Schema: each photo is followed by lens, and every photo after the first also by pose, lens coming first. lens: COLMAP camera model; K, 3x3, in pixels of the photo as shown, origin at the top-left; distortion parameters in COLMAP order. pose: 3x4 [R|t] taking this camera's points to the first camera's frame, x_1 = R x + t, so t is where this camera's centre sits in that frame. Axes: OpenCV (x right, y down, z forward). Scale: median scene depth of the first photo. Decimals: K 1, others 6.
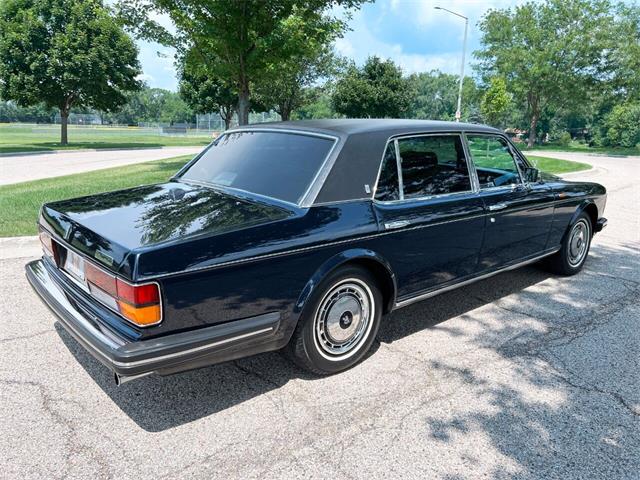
lens RADIAL K [[489.5, 0, 320.2], [0, 489.5, 241.6], [0, 0, 1]] dist [0.048553, -0.054668]
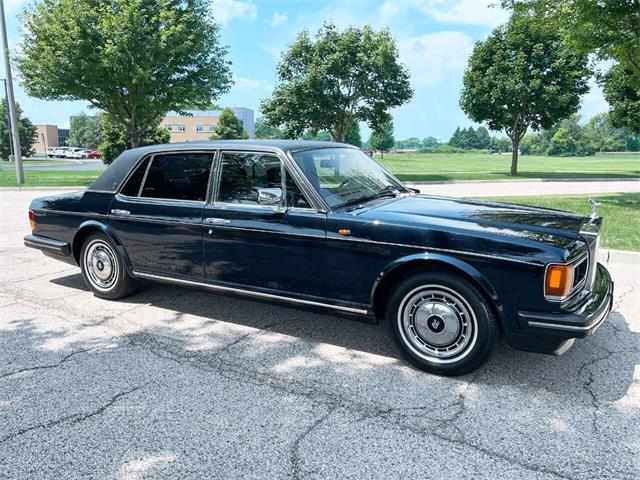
lens RADIAL K [[506.4, 0, 308.3], [0, 506.4, 233.5], [0, 0, 1]] dist [0.050208, -0.054784]
pose [[0.301579, 0.136575, -0.943609, 0.153271], [-0.208045, 0.975265, 0.074665, -0.017645], [0.930466, 0.173795, 0.322533, 0.090360]]
